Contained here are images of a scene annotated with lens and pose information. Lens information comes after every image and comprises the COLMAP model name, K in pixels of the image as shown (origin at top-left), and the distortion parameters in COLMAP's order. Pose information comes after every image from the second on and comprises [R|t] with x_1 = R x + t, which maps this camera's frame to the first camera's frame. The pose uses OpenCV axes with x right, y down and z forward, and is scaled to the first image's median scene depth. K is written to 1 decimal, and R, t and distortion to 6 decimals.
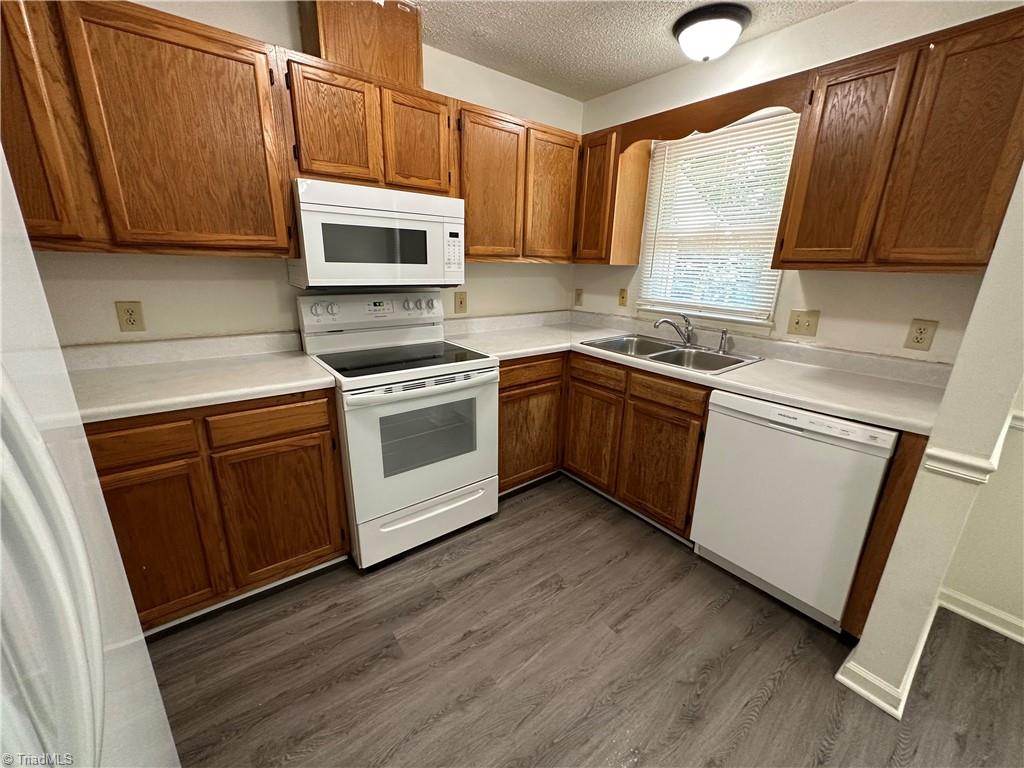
lens RADIAL K [[409.2, 0, 511.9], [0, 409.2, 382.8], [0, 0, 1]] dist [-0.001042, -0.000168]
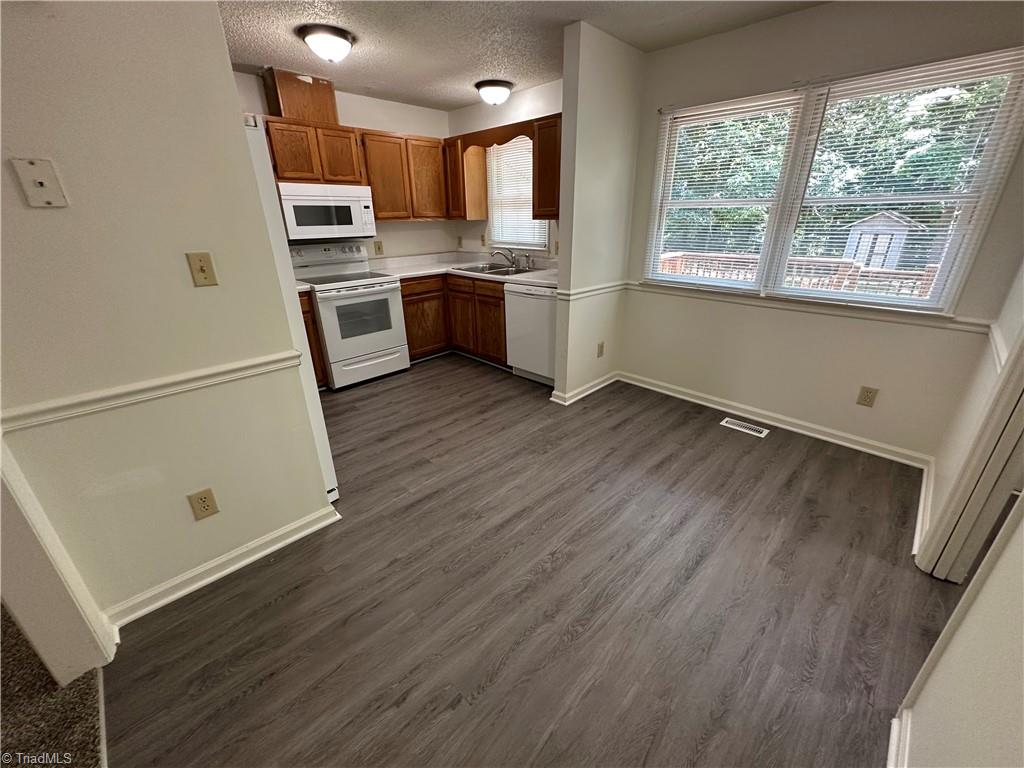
lens RADIAL K [[409.2, 0, 511.9], [0, 409.2, 382.8], [0, 0, 1]] dist [-0.001042, -0.000168]
pose [[0.991525, -0.082494, 0.100360, 0.247925], [0.071873, 0.991851, 0.105199, 0.258956], [-0.108221, -0.097094, 0.989374, -0.920429]]
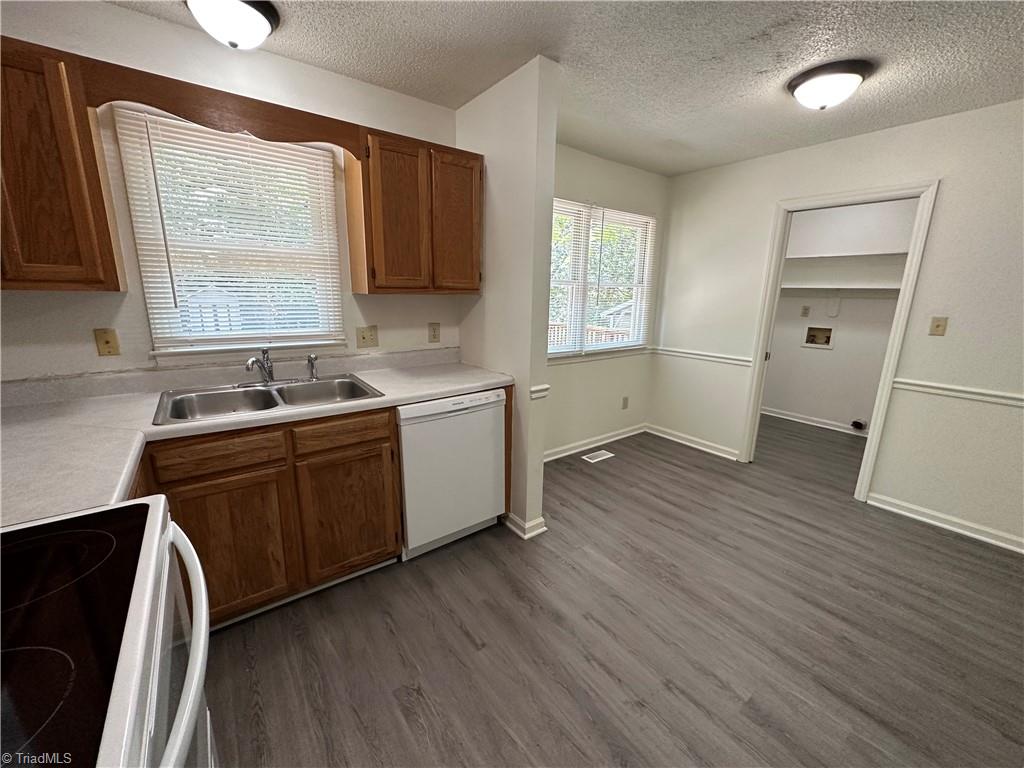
lens RADIAL K [[409.2, 0, 511.9], [0, 409.2, 382.8], [0, 0, 1]] dist [-0.001042, -0.000168]
pose [[0.011999, -0.244672, 0.969532, -0.462612], [0.265187, 0.935660, 0.232842, -0.188082], [-0.964122, 0.254313, 0.076111, 0.542087]]
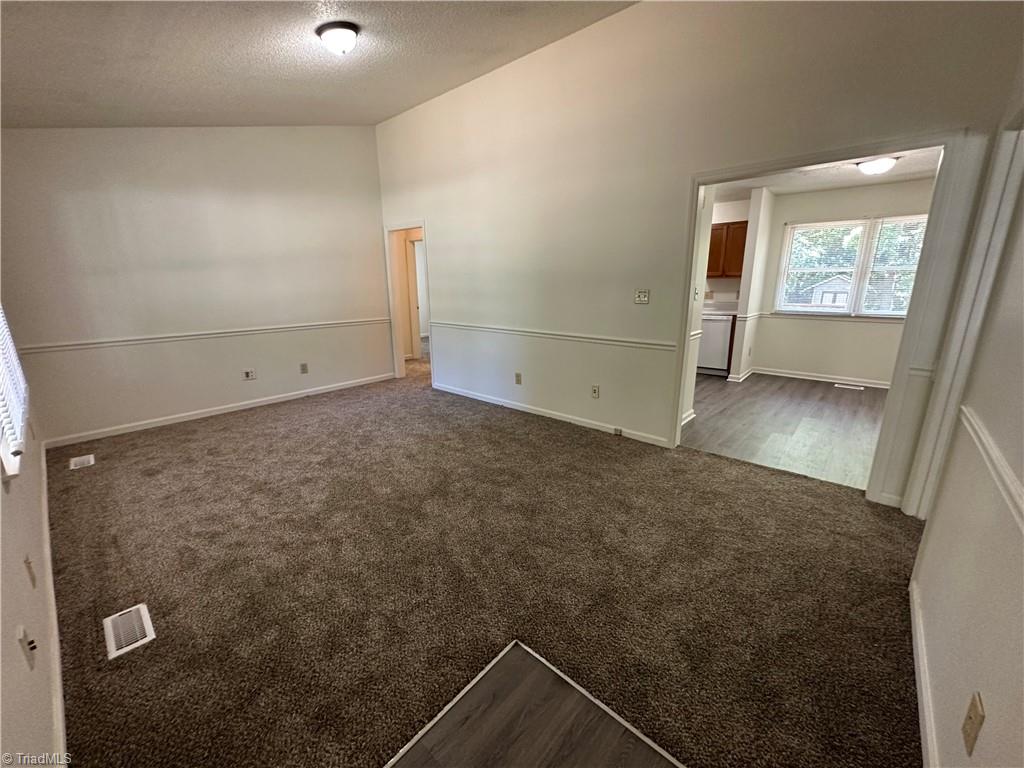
lens RADIAL K [[409.2, 0, 511.9], [0, 409.2, 382.8], [0, 0, 1]] dist [-0.001042, -0.000168]
pose [[0.981584, -0.083290, 0.171920, -1.373574], [0.089816, 0.995491, -0.030523, 0.484361], [-0.168602, 0.045402, 0.984638, -1.812437]]
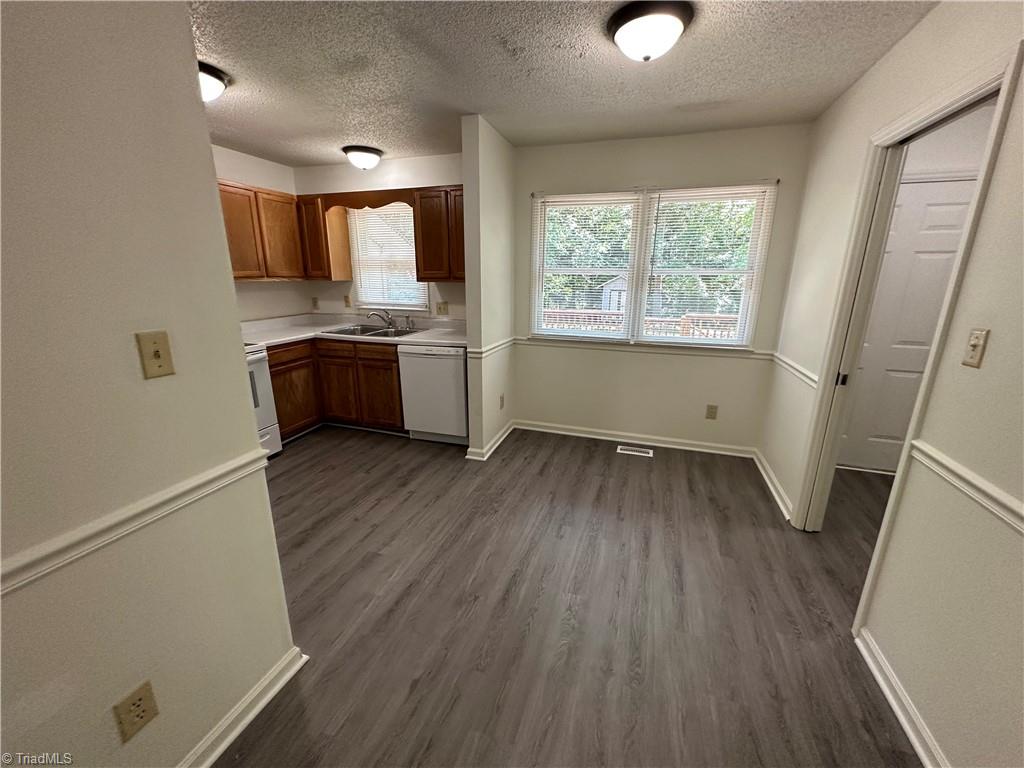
lens RADIAL K [[409.2, 0, 511.9], [0, 409.2, 382.8], [0, 0, 1]] dist [-0.001042, -0.000168]
pose [[0.828718, -0.164613, 0.534911, -0.110814], [0.173097, 0.984292, 0.034732, 0.192044], [-0.532226, 0.063808, 0.844194, -0.795662]]
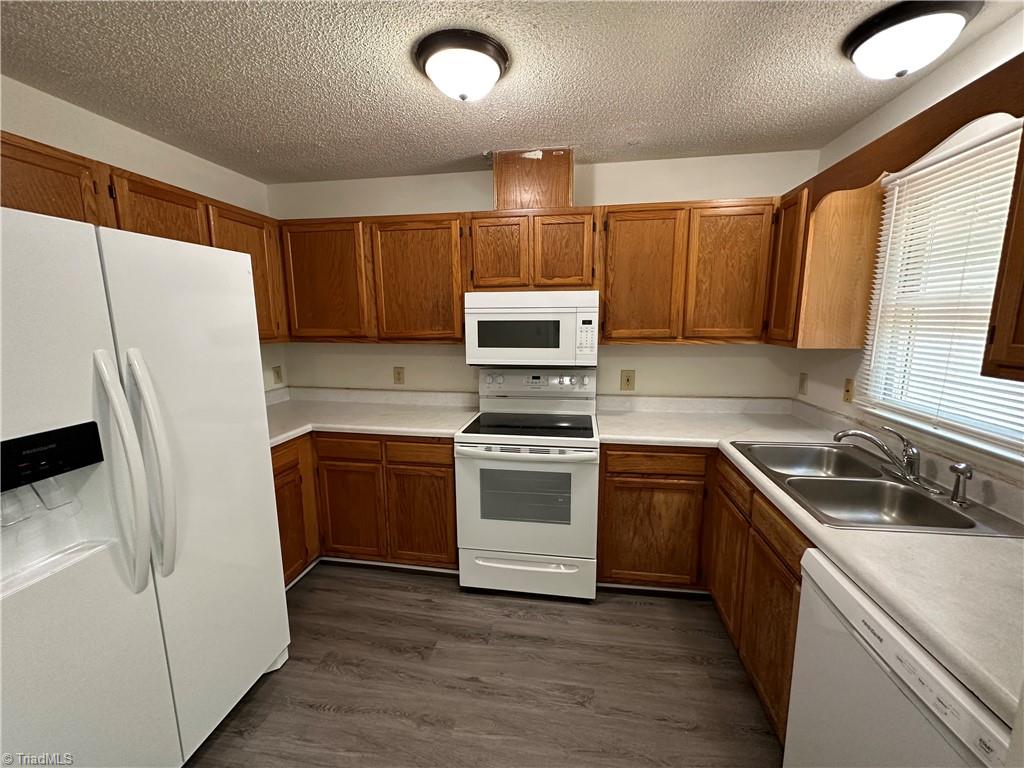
lens RADIAL K [[409.2, 0, 511.9], [0, 409.2, 382.8], [0, 0, 1]] dist [-0.001042, -0.000168]
pose [[0.682068, 0.087180, -0.726074, 0.546430], [-0.184736, 0.981207, -0.055725, -0.104926], [0.707571, 0.172140, 0.685355, 0.132698]]
